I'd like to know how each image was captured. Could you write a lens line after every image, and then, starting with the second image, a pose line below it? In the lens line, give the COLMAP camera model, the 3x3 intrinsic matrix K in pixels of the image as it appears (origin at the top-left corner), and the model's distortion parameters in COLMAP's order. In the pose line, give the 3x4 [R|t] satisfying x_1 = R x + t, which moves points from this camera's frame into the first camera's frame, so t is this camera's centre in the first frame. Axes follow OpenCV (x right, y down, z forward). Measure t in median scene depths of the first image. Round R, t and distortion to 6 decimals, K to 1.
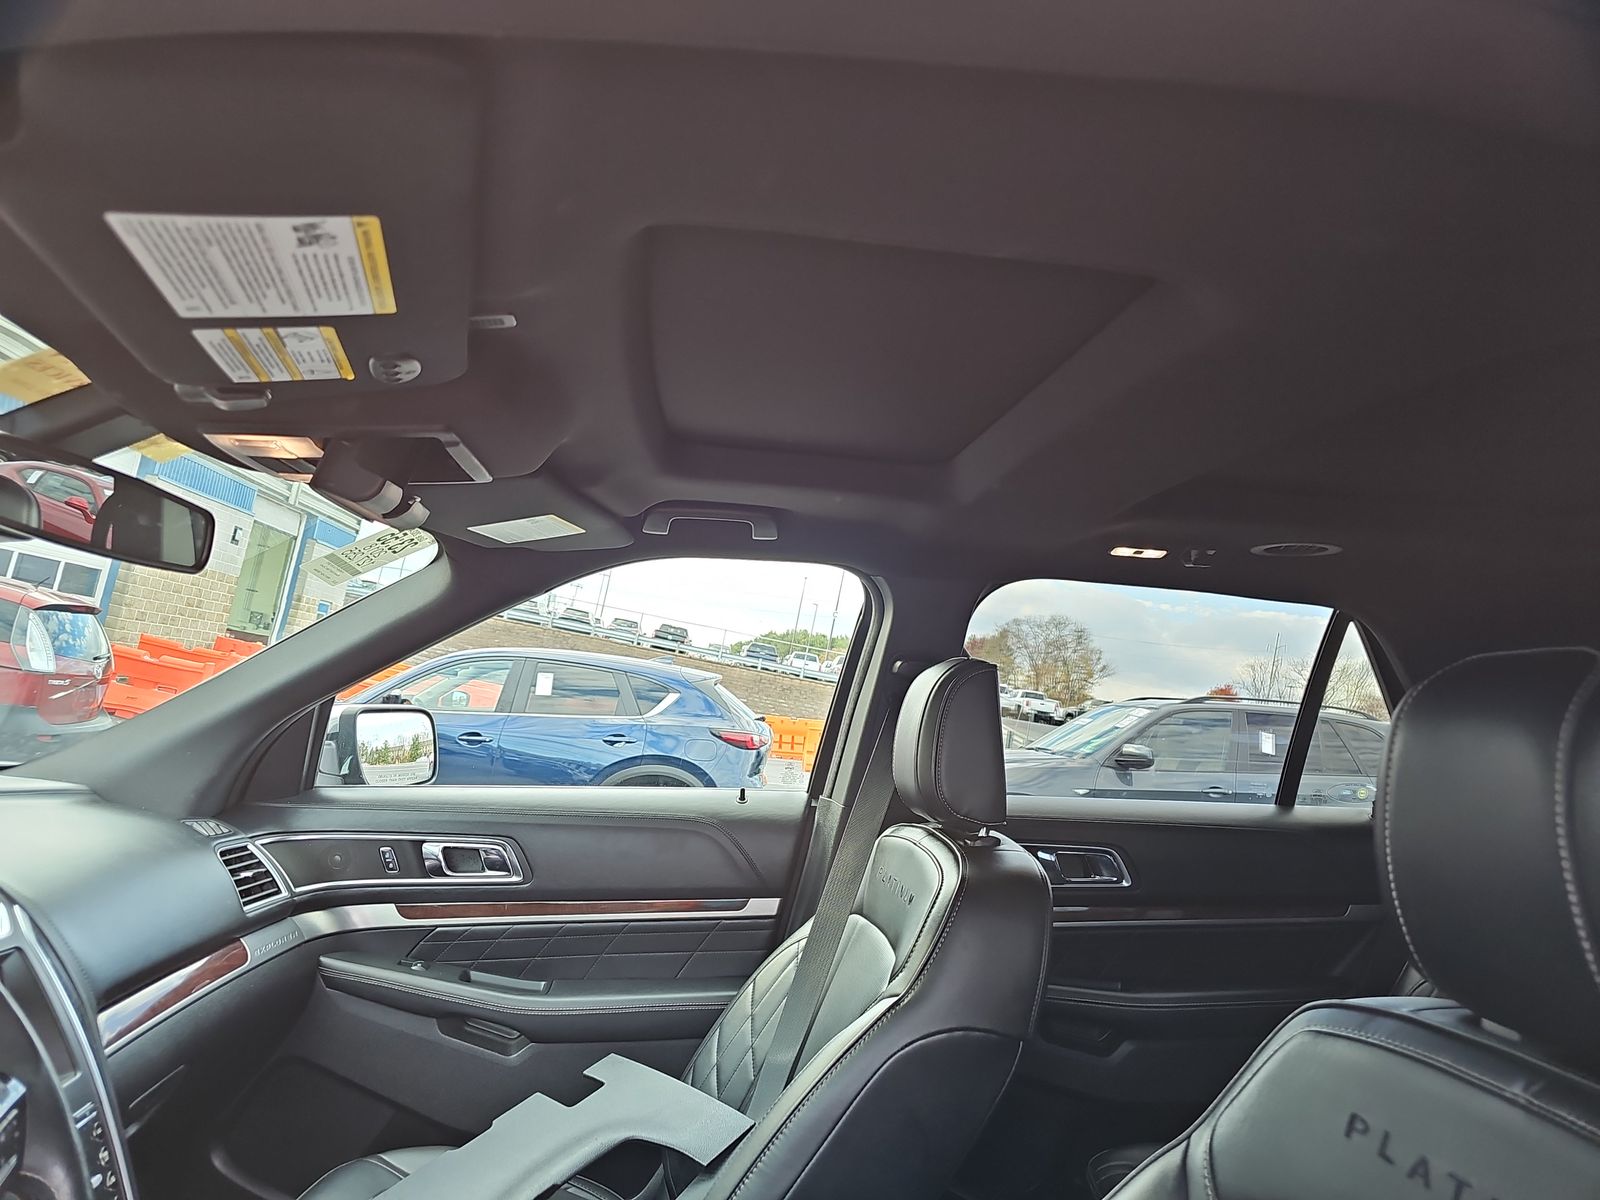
lens RADIAL K [[1072.0, 0, 793.0], [0, 1072.0, 601.2], [0, 0, 1]] dist [0.061771, -0.056797]
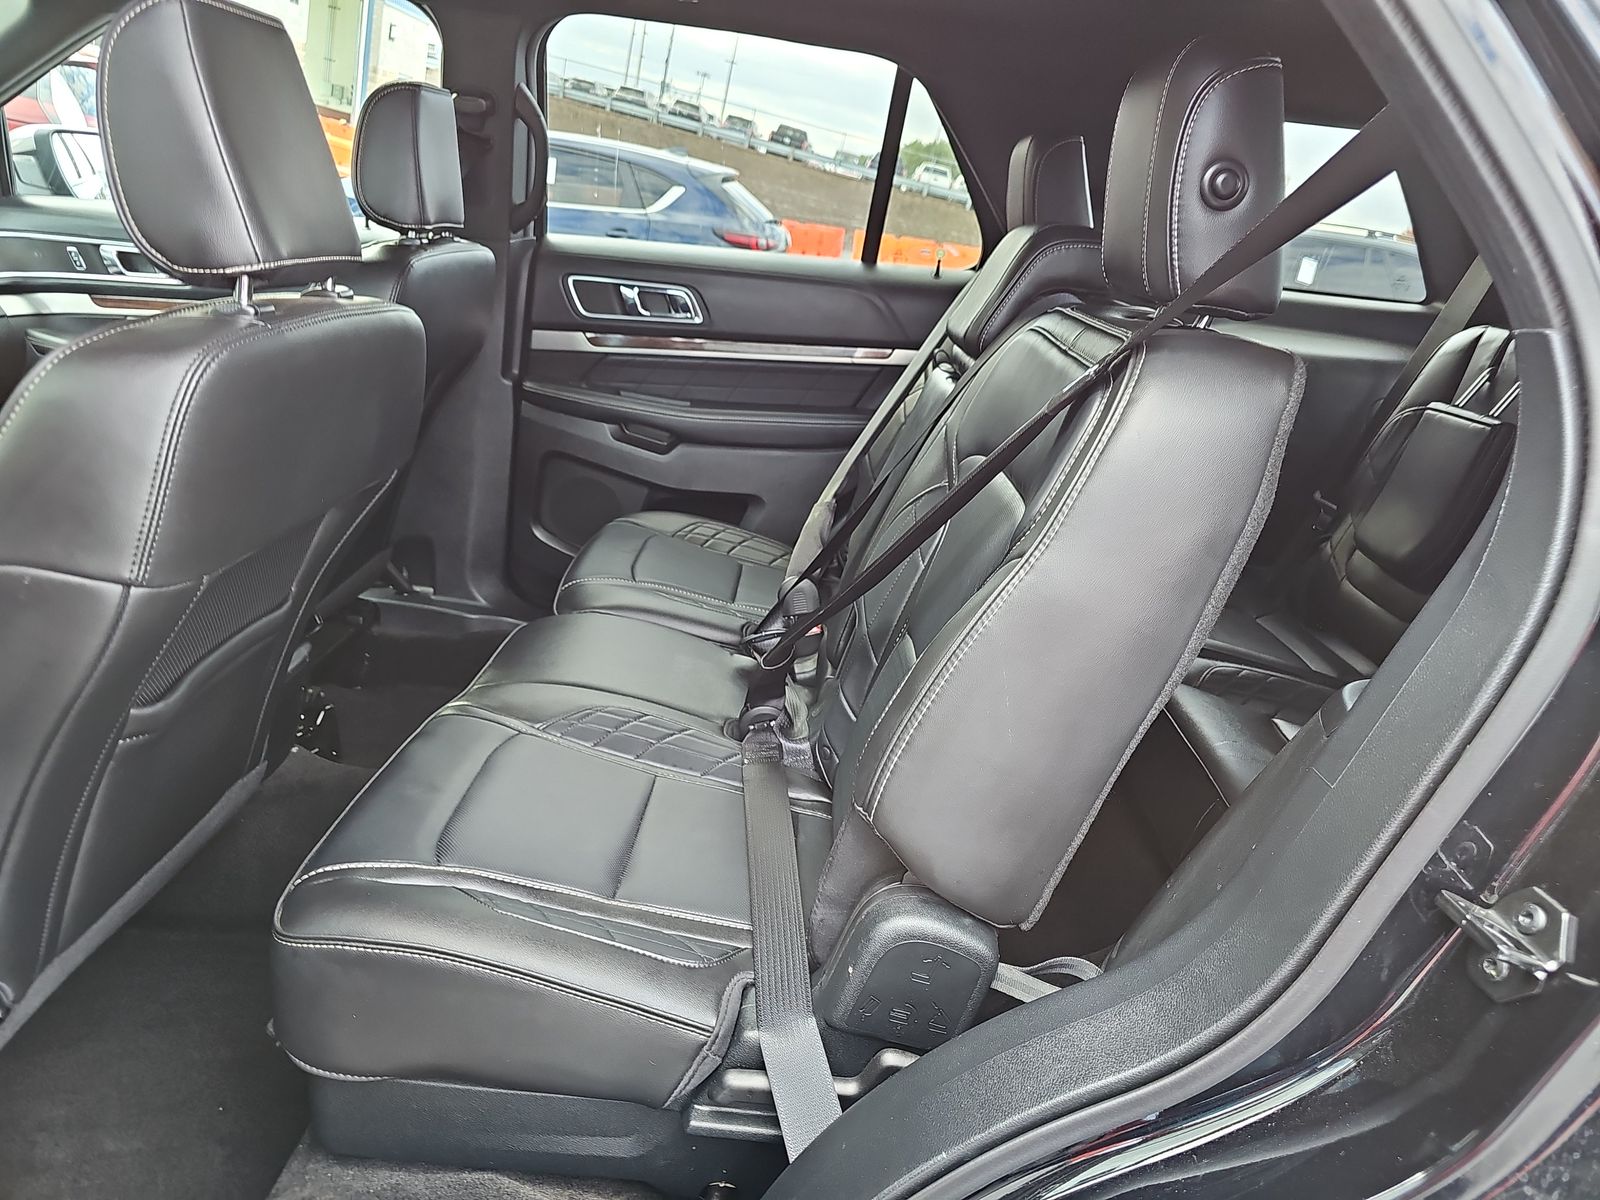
lens RADIAL K [[1098.9, 0, 826.5], [0, 1098.9, 601.4], [0, 0, 1]] dist [0.064401, -0.048624]
pose [[0.995872, 0.067096, -0.061139, 0.559123], [-0.035892, 0.909703, 0.413706, 0.040062], [0.083376, -0.409804, 0.908355, -0.218413]]
